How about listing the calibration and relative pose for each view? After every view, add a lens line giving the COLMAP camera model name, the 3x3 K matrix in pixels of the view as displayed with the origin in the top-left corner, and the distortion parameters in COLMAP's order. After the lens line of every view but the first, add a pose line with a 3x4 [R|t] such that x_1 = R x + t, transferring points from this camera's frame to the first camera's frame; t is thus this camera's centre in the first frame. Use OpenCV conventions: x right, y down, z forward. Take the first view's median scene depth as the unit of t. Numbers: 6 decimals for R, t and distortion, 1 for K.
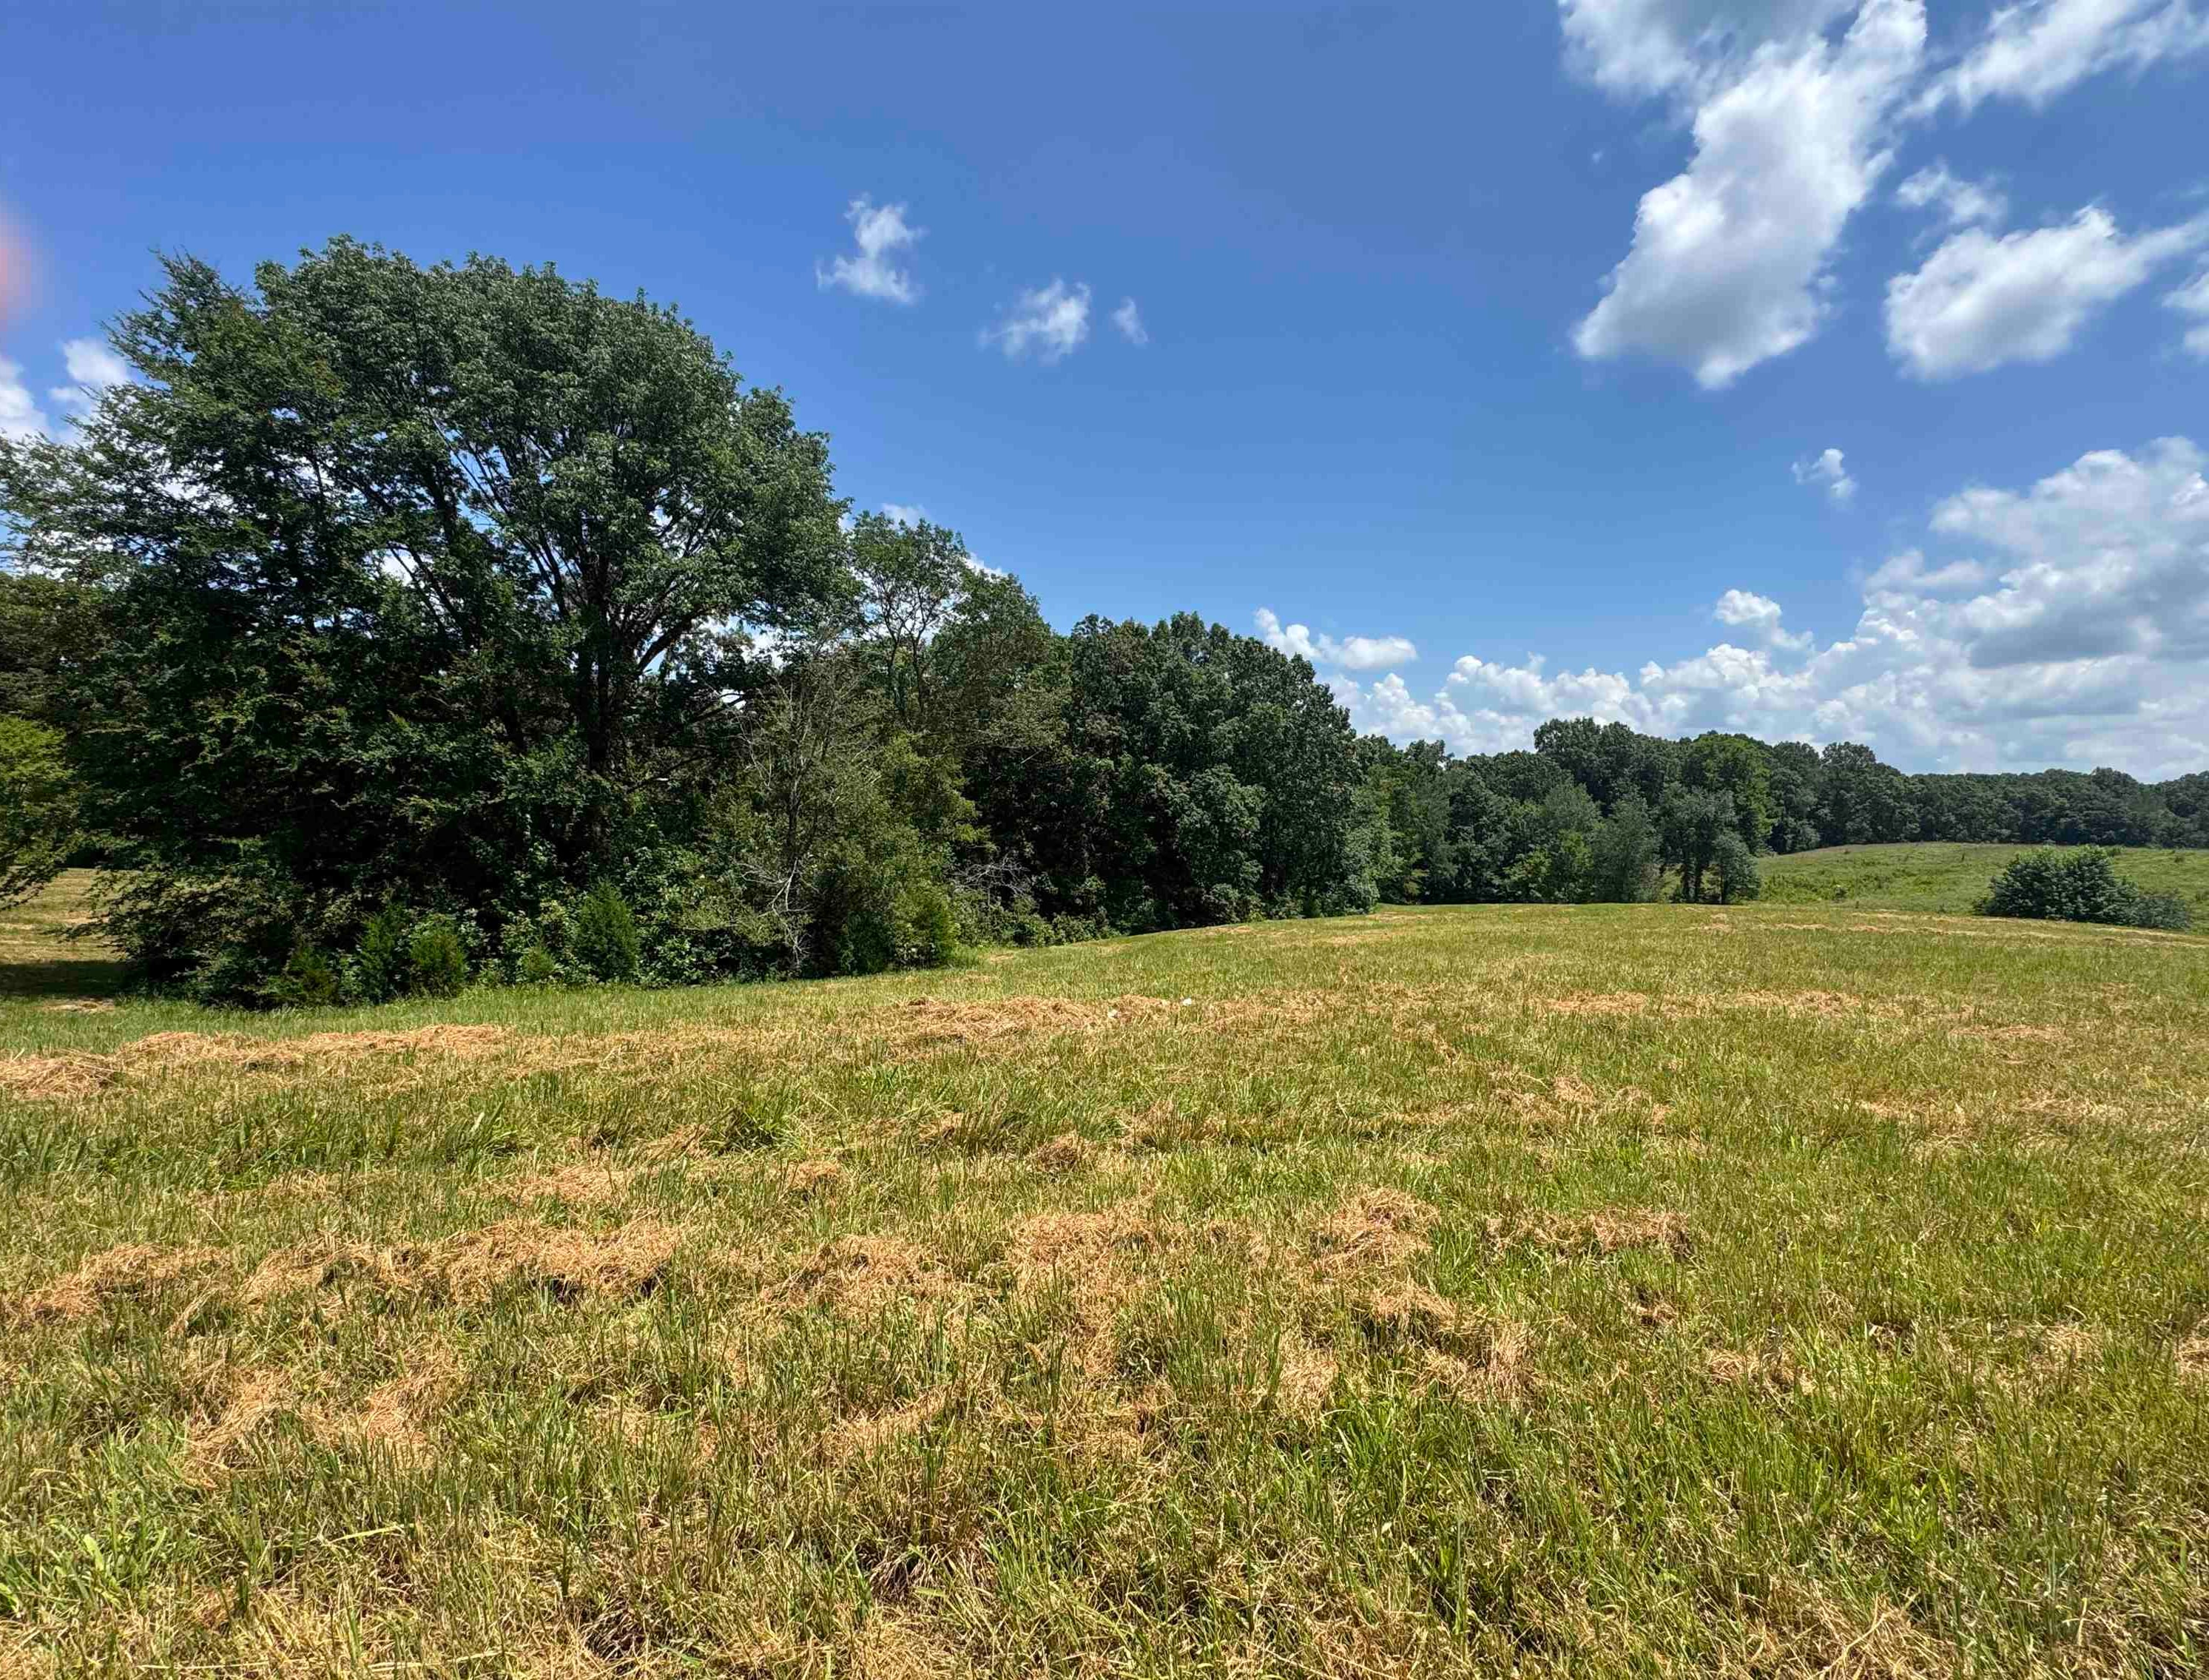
lens RADIAL K [[1007.7, 0, 1104.5], [0, 1007.7, 840.0], [0, 0, 1]] dist [-0.000134, -0.000098]
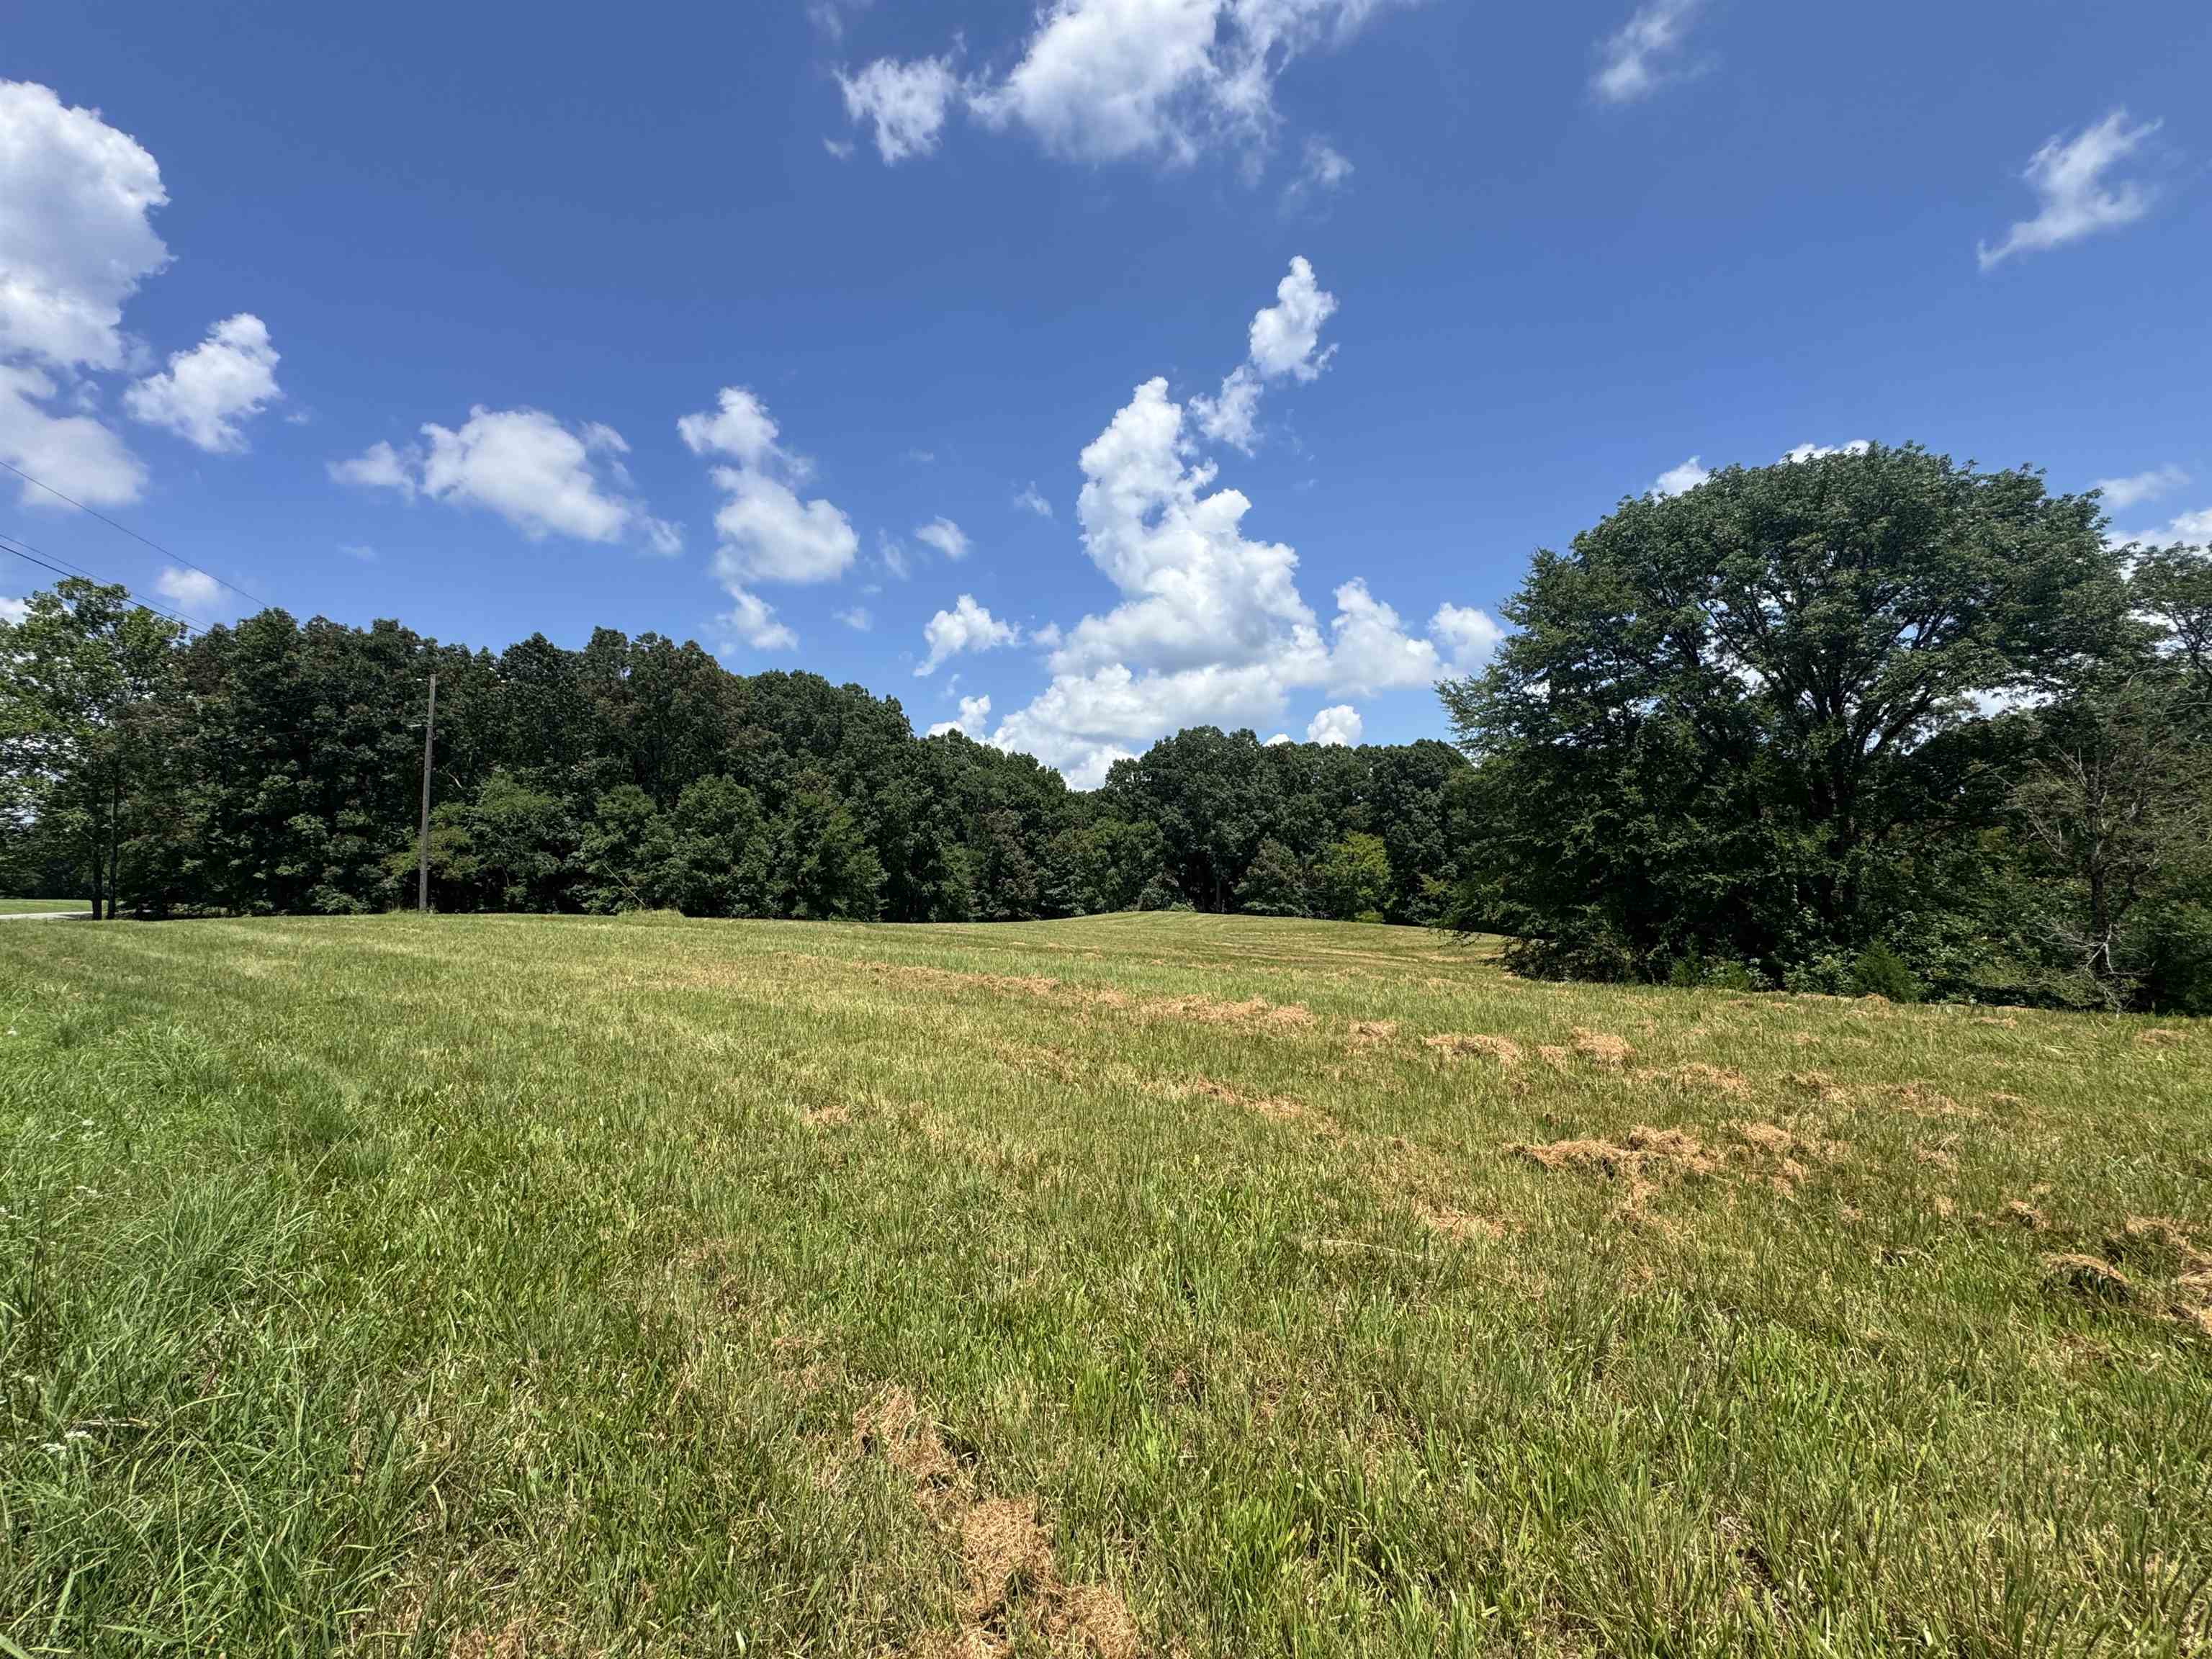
lens RADIAL K [[911.7, 0, 1115.4], [0, 911.7, 832.4], [0, 0, 1]] dist [-0.000714, 0.000216]
pose [[0.485101, -0.075797, -0.871167, 0.011755], [0.003934, 0.996415, -0.084504, 0.001788], [0.874449, 0.037565, 0.483660, -0.293181]]
